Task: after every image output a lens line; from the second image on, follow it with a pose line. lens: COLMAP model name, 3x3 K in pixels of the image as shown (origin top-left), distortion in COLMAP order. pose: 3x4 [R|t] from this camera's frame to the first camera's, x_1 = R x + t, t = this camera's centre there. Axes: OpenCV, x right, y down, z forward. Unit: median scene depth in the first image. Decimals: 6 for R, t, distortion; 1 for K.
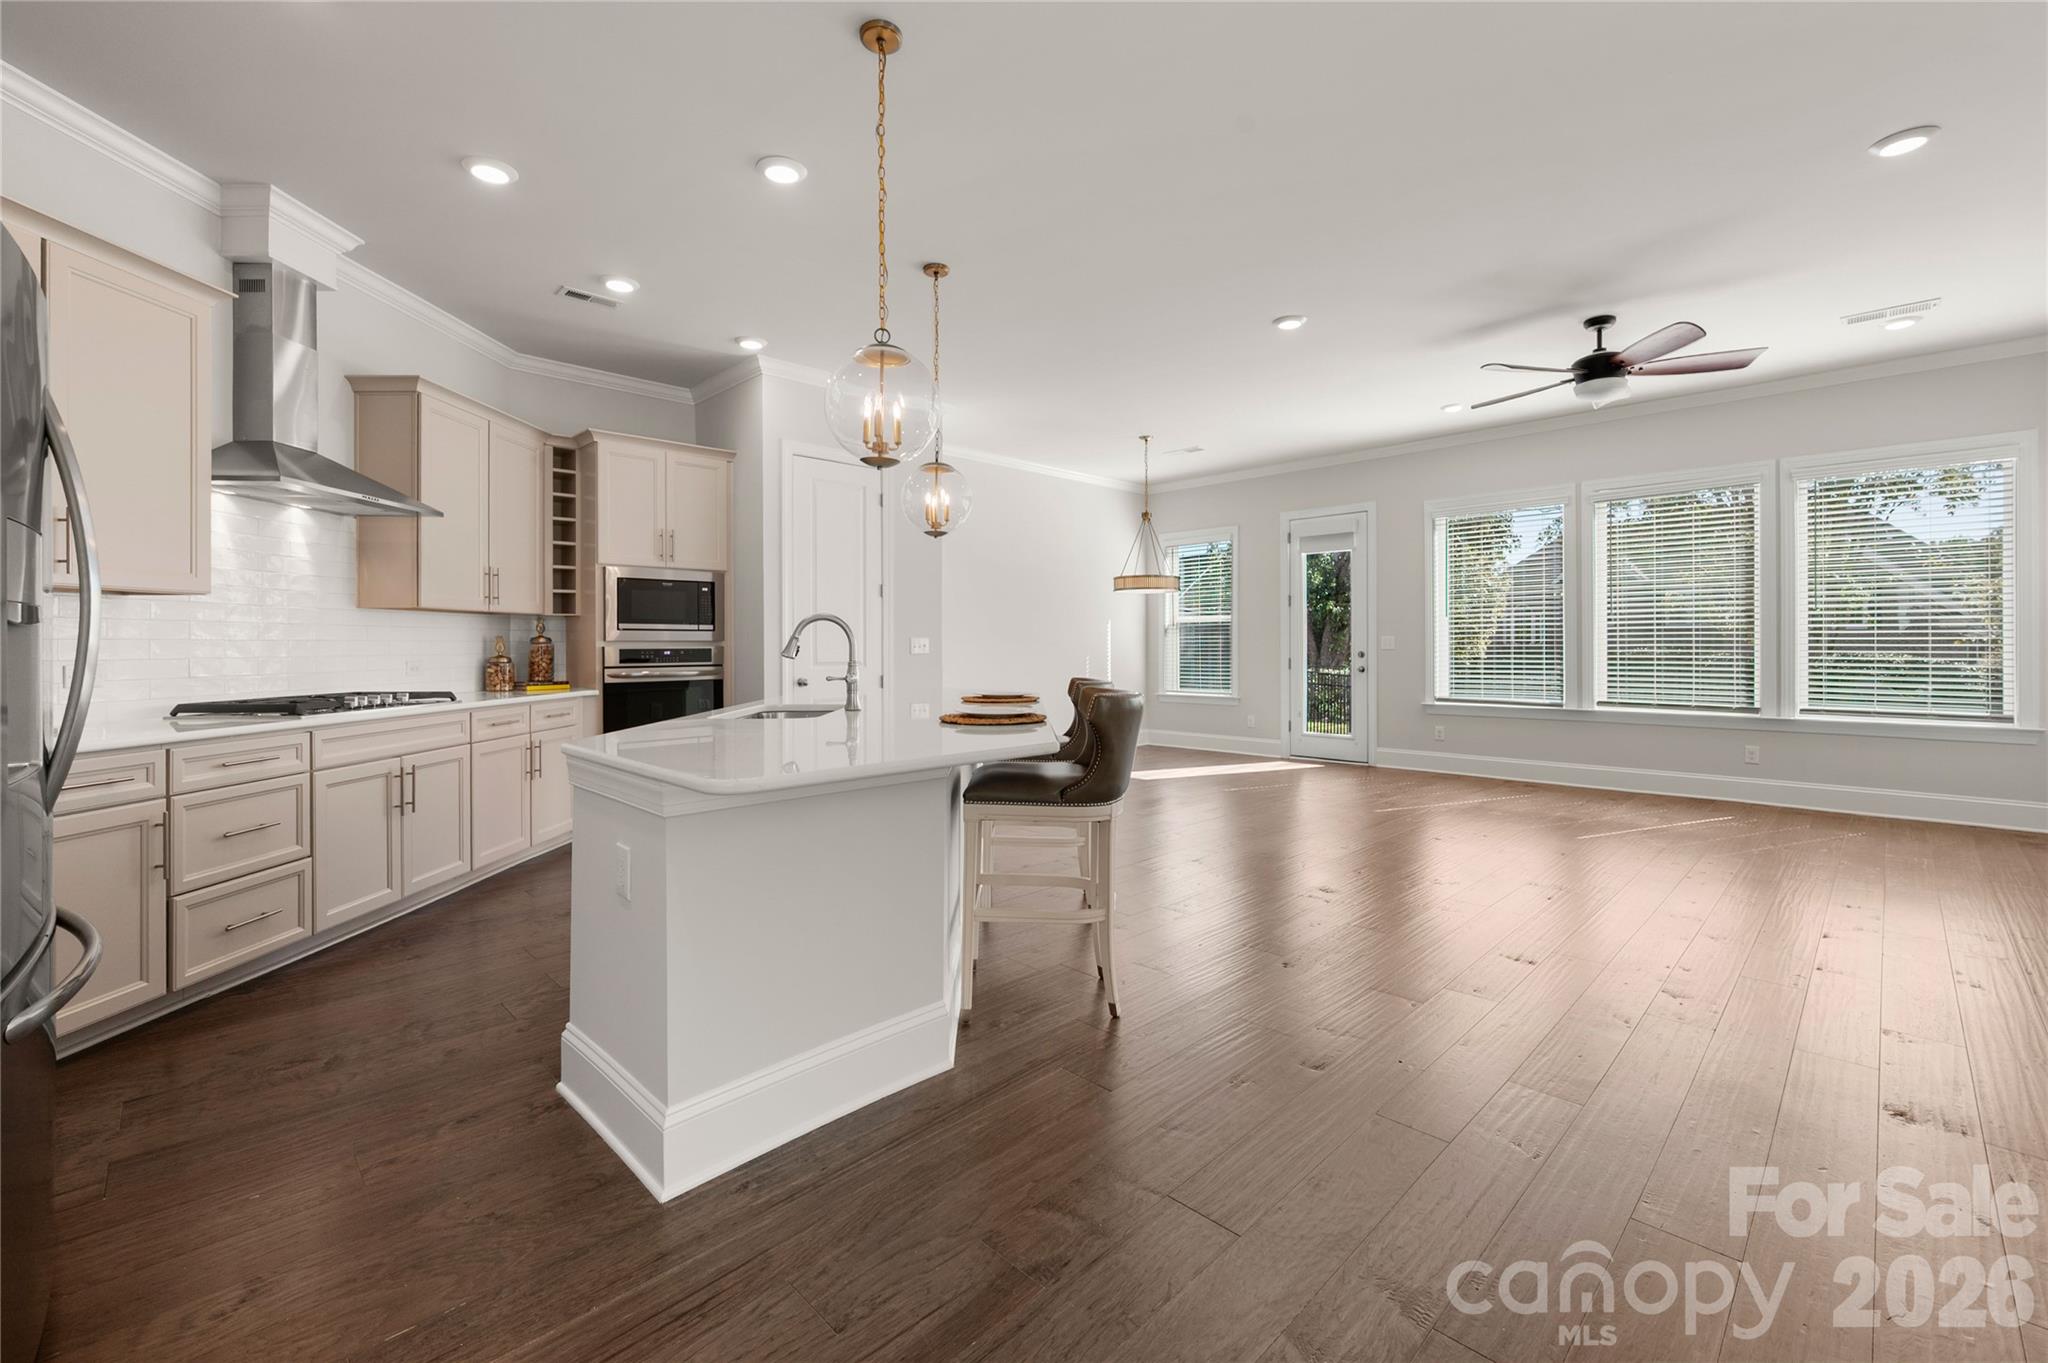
lens RADIAL K [[872.5, 0, 1030.5], [0, 872.5, 639.4], [0, 0, 1]] dist [0.001432, 0.000183]
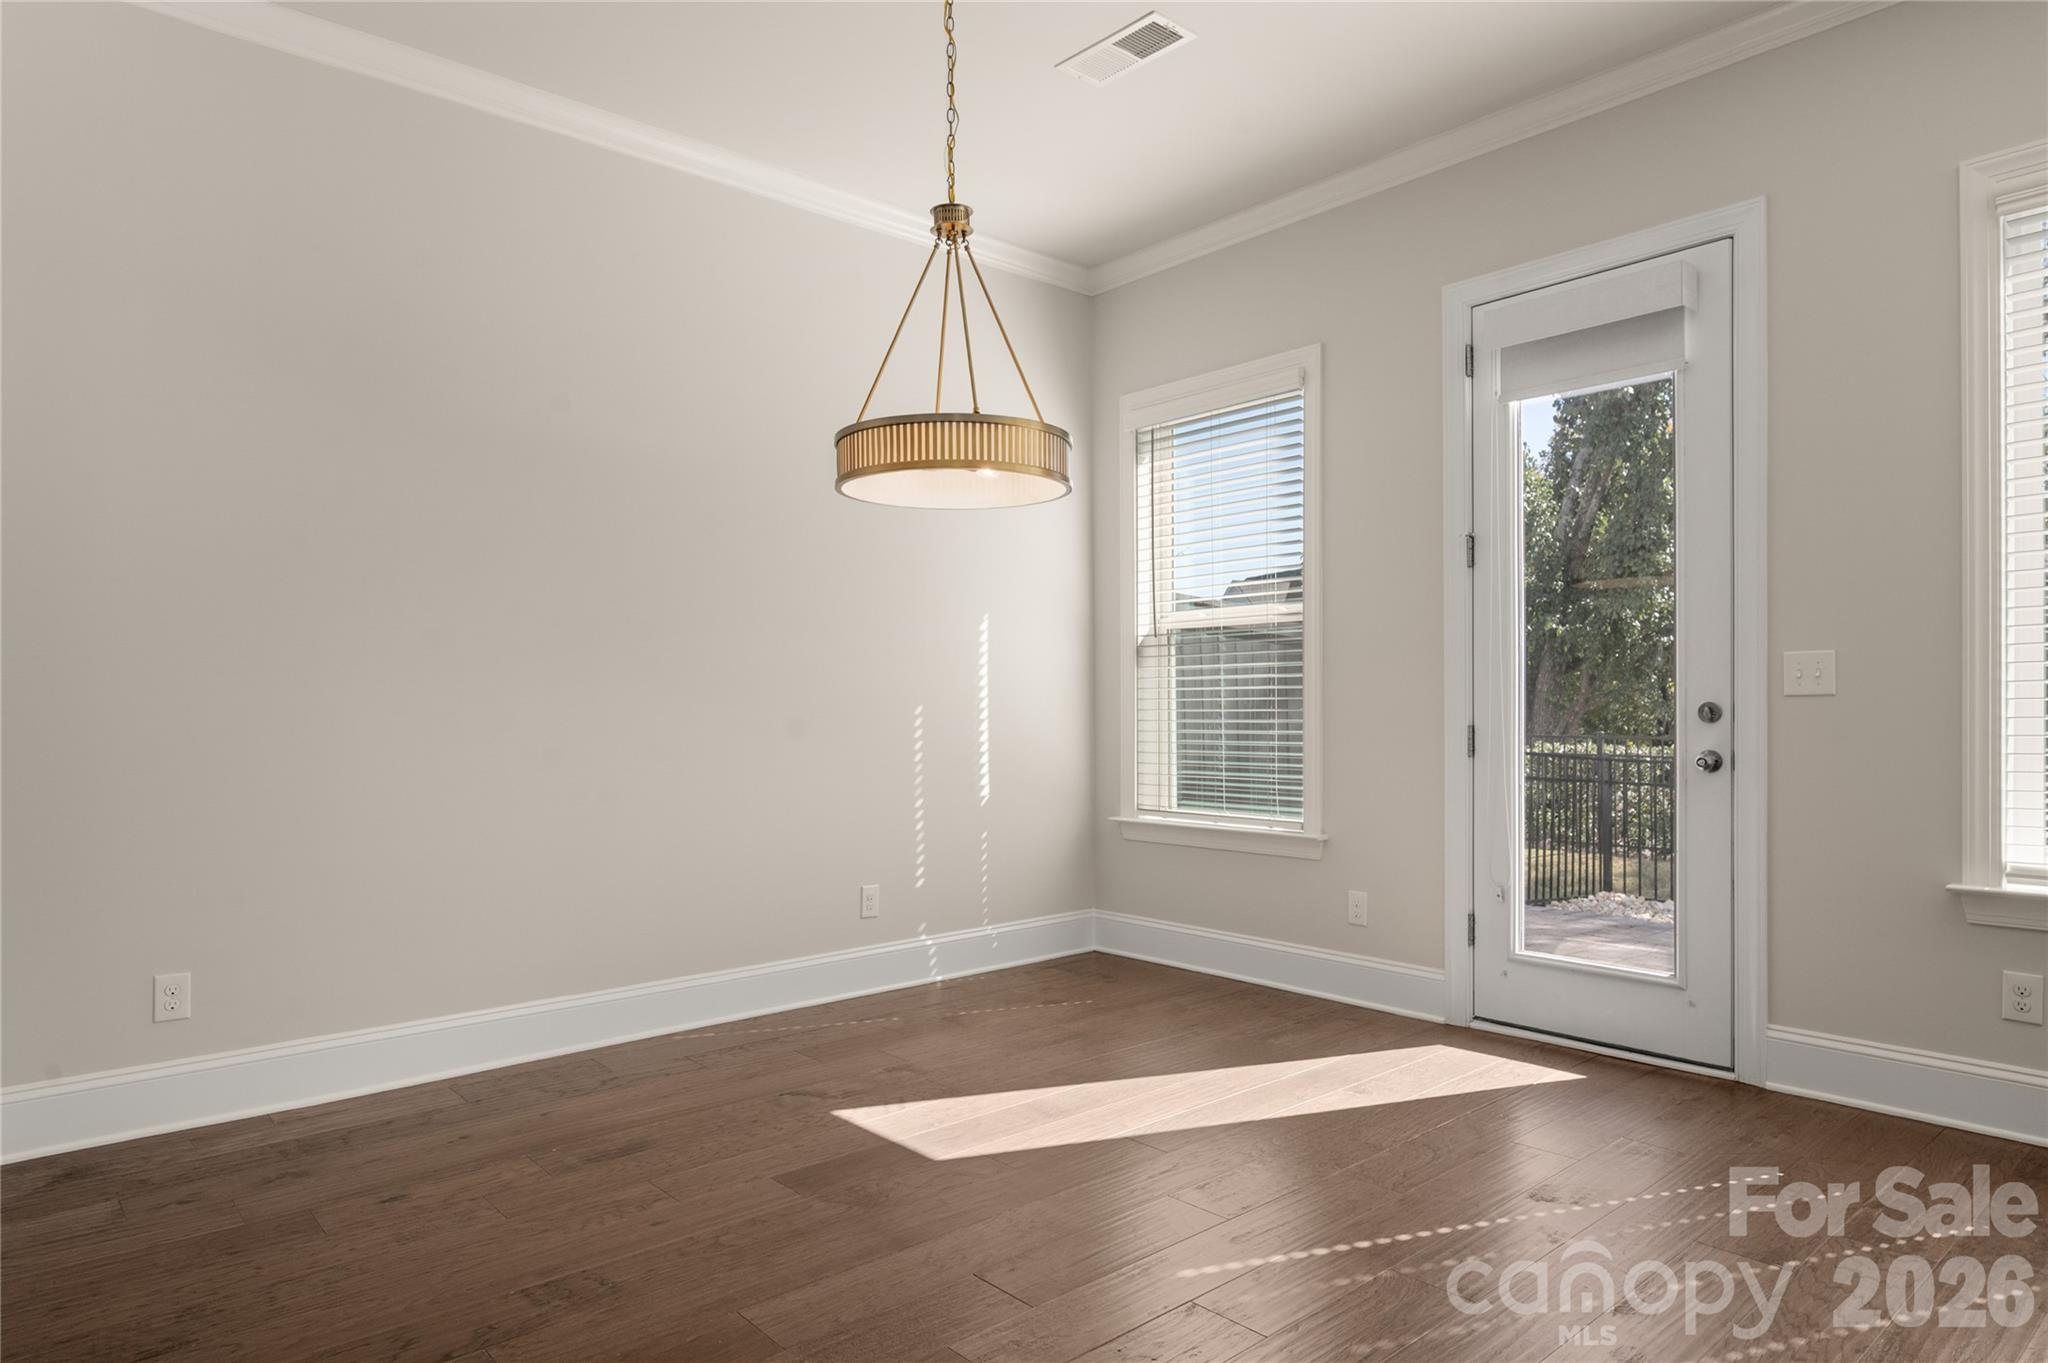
lens RADIAL K [[1253.9, 0, 1026.2], [0, 1253.9, 706.7], [0, 0, 1]] dist [0.000334, 0.000197]
pose [[0.998415, -0.002668, -0.056208, 0.263745], [0.003300, 0.999932, 0.011146, 0.015205], [0.056175, -0.011314, 0.998357, 0.875122]]
